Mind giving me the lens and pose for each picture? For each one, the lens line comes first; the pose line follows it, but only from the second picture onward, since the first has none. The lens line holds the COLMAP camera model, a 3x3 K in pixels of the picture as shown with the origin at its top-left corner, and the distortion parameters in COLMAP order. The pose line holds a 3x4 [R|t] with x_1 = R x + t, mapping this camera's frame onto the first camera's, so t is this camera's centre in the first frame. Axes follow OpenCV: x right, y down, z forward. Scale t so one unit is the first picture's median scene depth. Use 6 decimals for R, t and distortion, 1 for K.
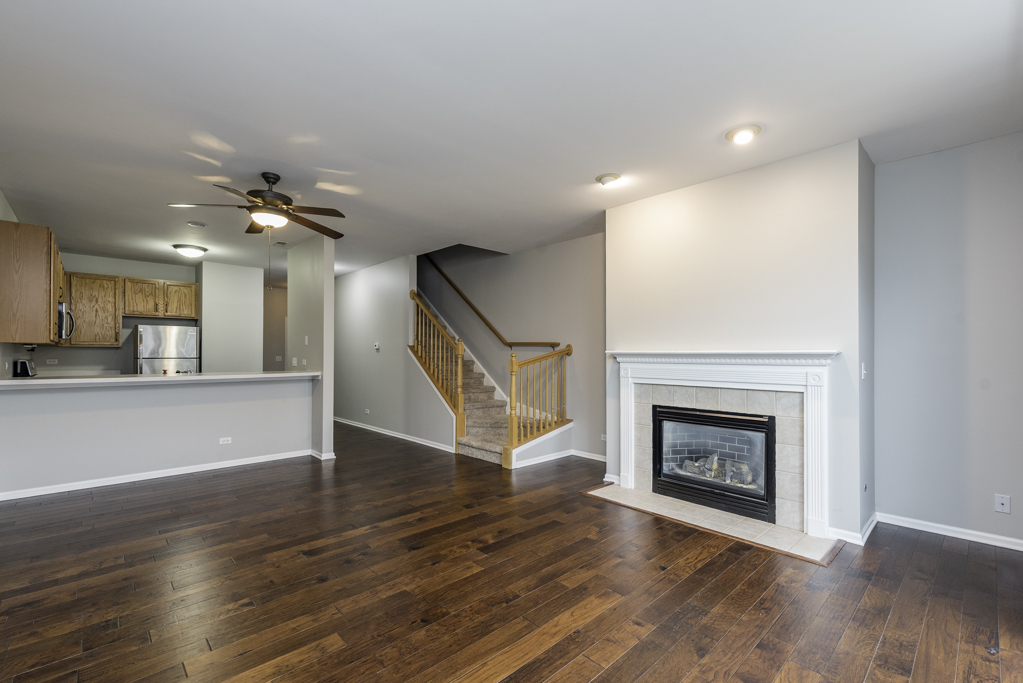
lens RADIAL K [[440.7, 0, 539.2], [0, 440.7, 350.4], [0, 0, 1]] dist [0.000398, -0.000985]
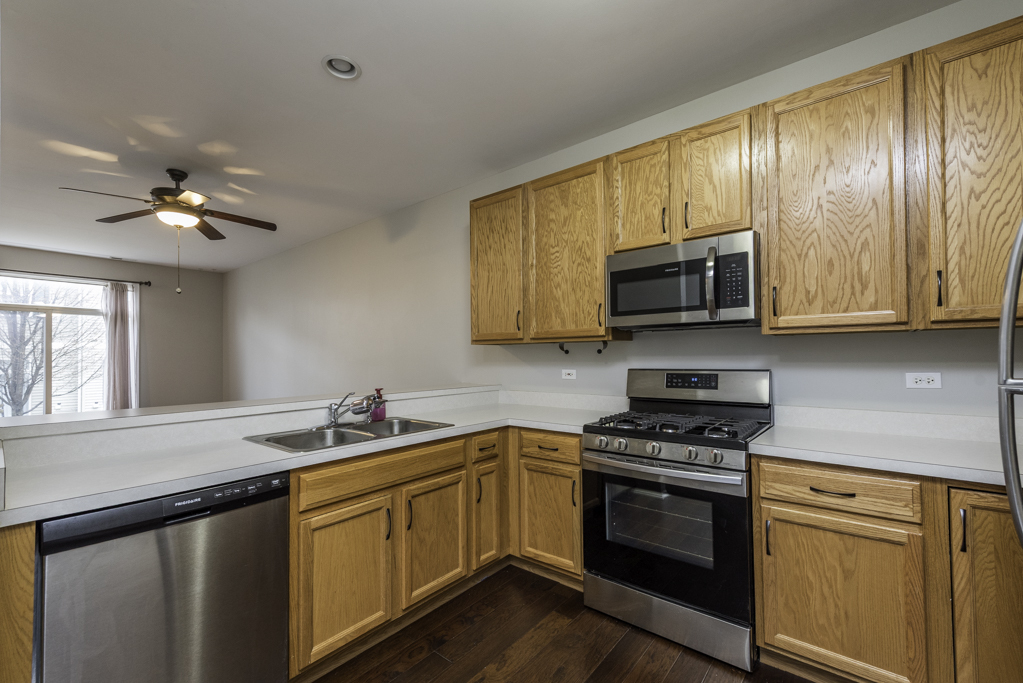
lens RADIAL K [[432.4, 0, 513.8], [0, 432.4, 350.2], [0, 0, 1]] dist [-0.002217, -0.000469]
pose [[-0.996178, 0.003292, -0.087285, -0.774177], [0.005507, 0.999669, -0.025148, 0.009457], [0.087173, -0.025532, -0.995866, 1.225837]]
